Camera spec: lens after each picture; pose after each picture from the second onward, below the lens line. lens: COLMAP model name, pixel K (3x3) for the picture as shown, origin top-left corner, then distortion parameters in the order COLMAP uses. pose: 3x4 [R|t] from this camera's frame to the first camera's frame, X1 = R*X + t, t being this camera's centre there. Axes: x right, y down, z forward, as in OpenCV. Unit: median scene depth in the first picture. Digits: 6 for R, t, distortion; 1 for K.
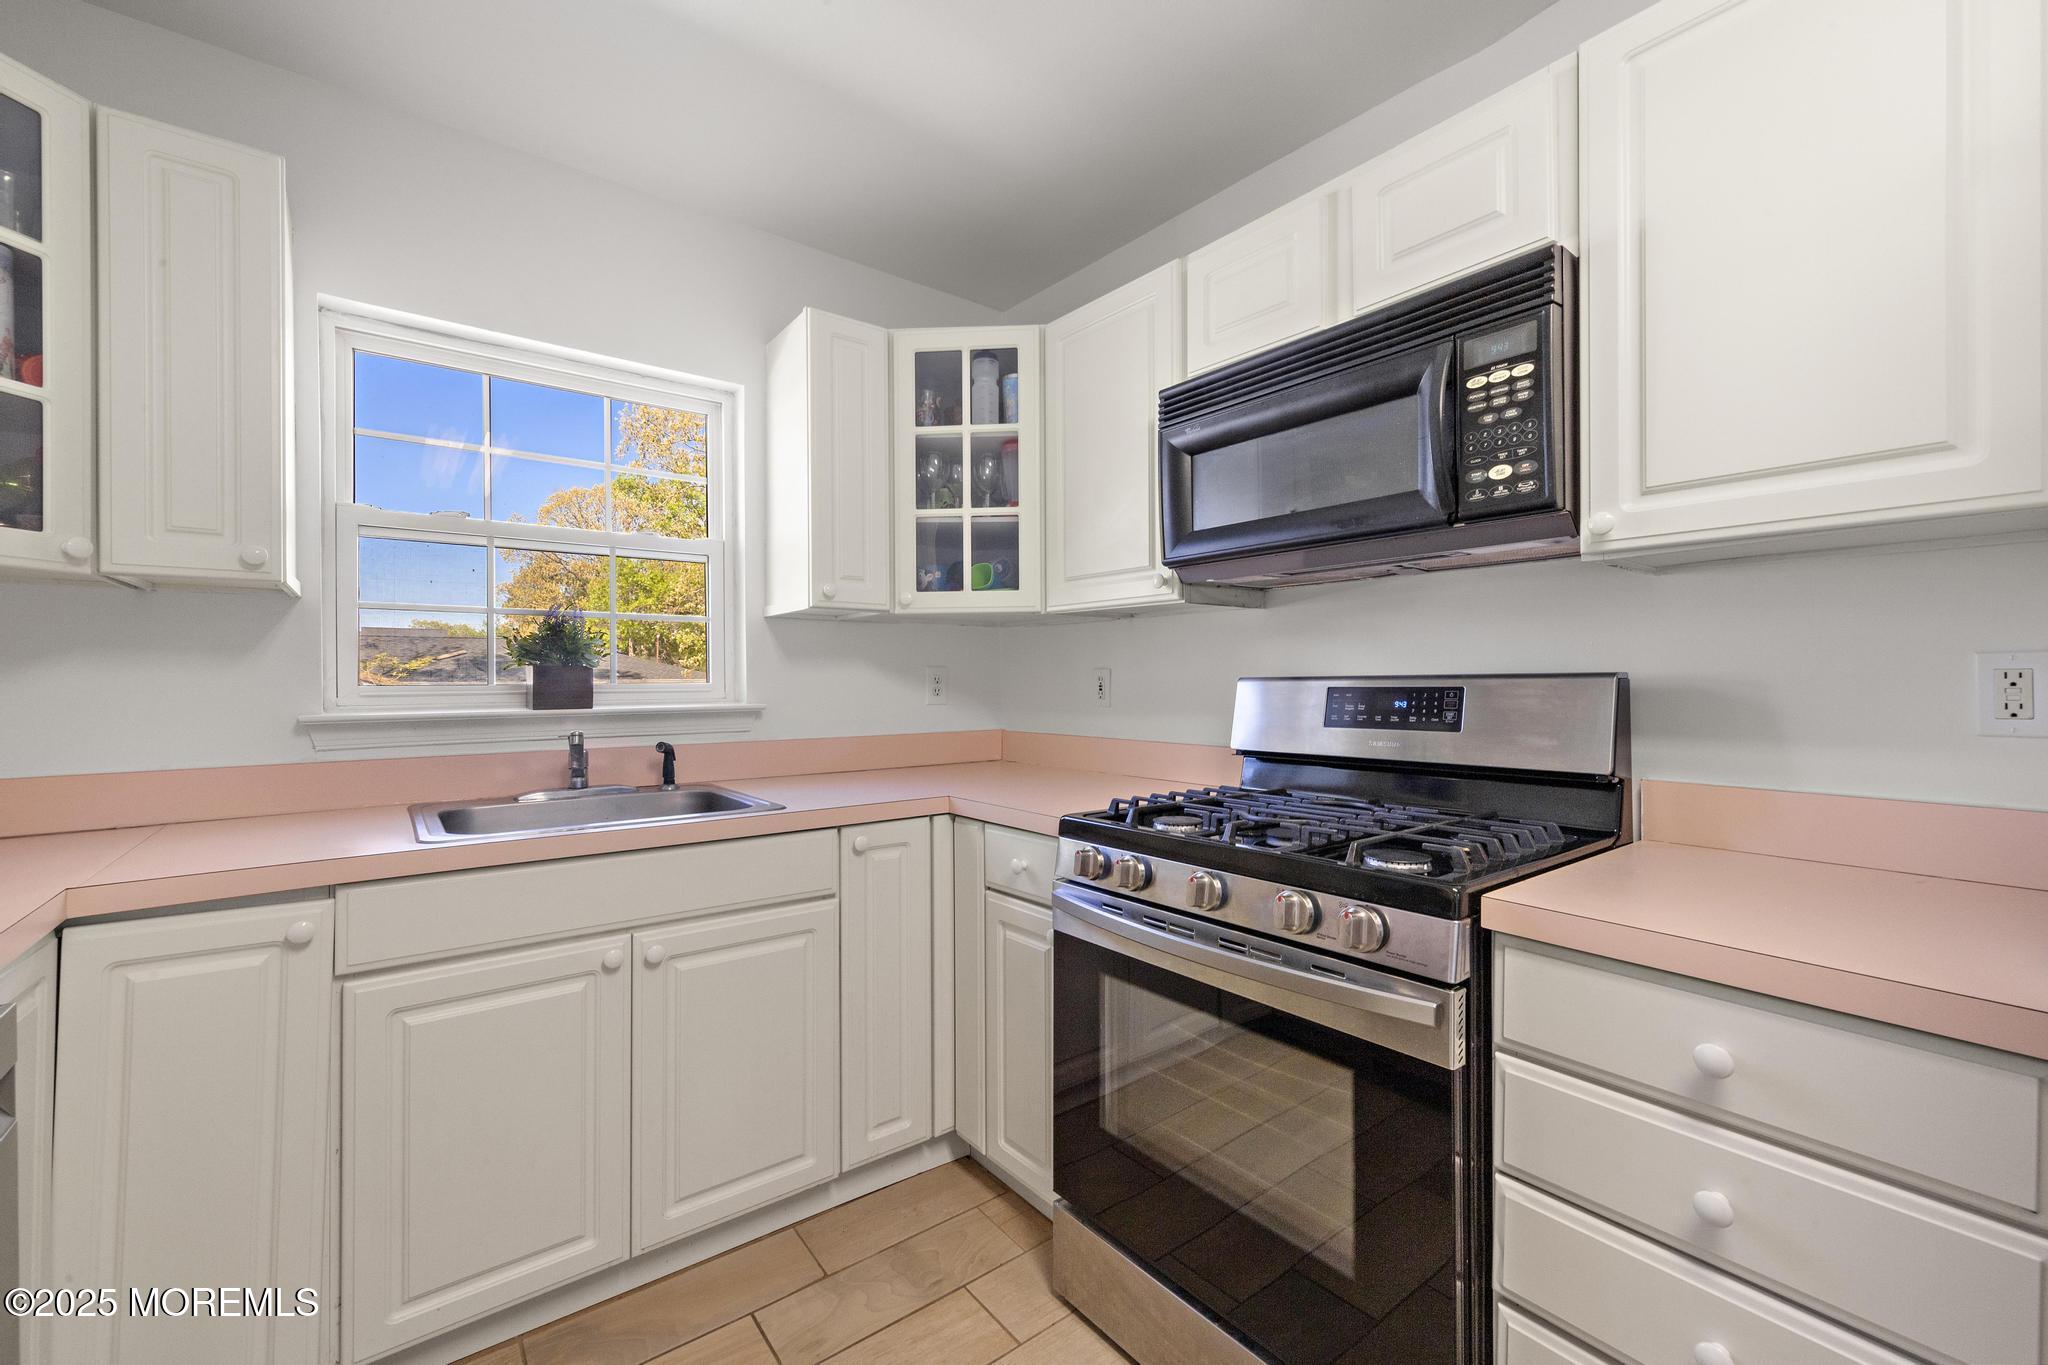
lens RADIAL K [[843.1, 0, 1029.8], [0, 843.1, 675.2], [0, 0, 1]] dist [-0.003703, -0.000204]
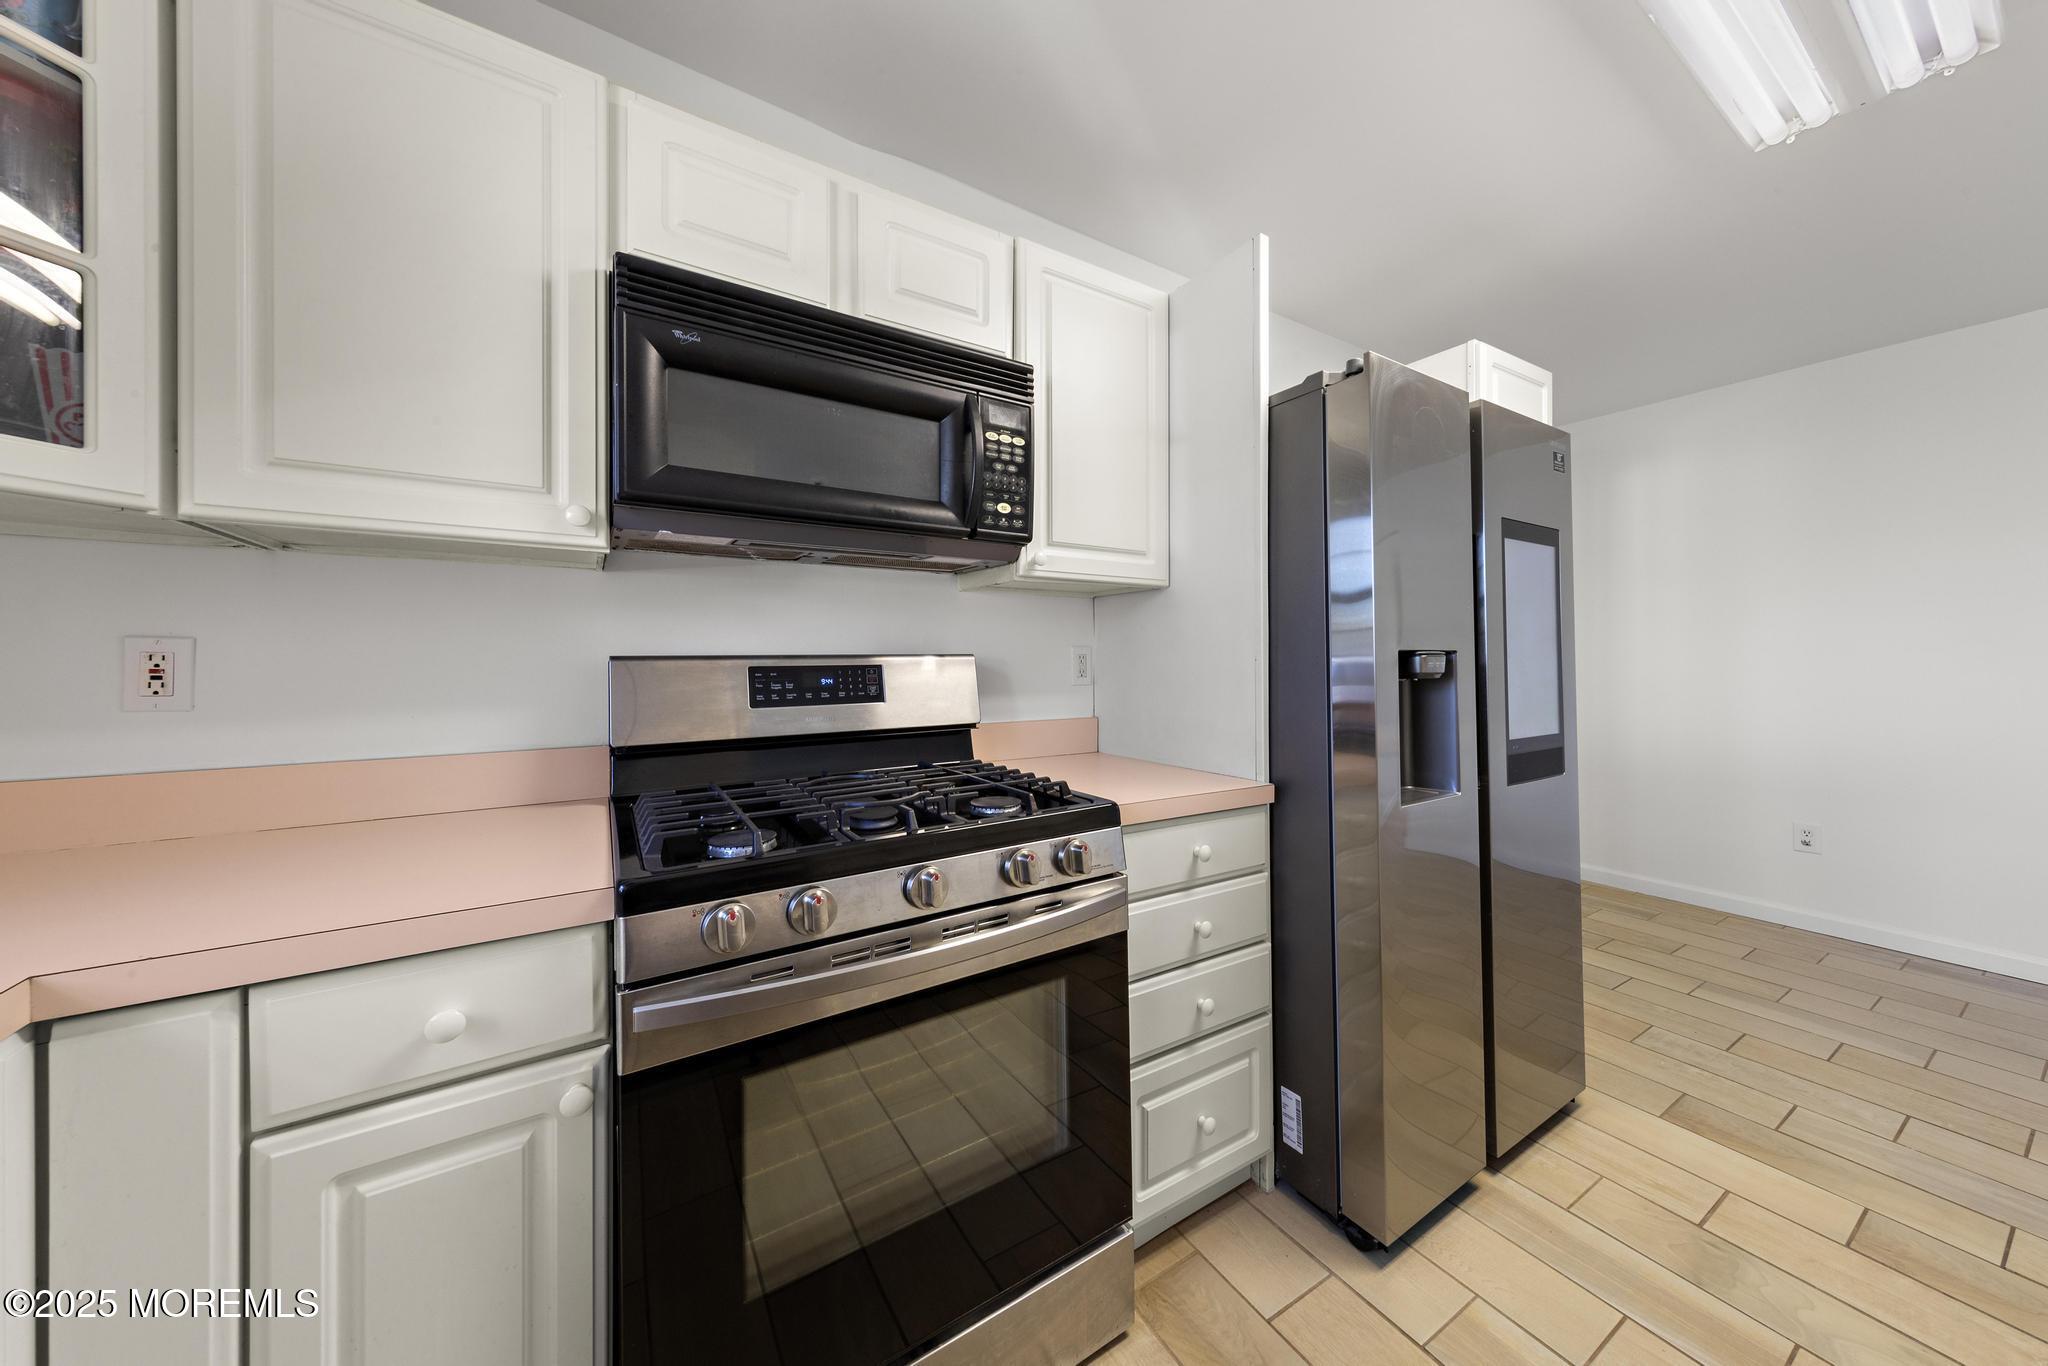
lens RADIAL K [[678.8, 0, 1012.2], [0, 678.8, 656.9], [0, 0, 1]] dist [0.004653, -0.000497]
pose [[0.104605, 0.008806, 0.994475, -0.387414], [-0.003462, 0.999958, -0.008491, 0.008619], [-0.994508, -0.002555, 0.104631, 0.618844]]
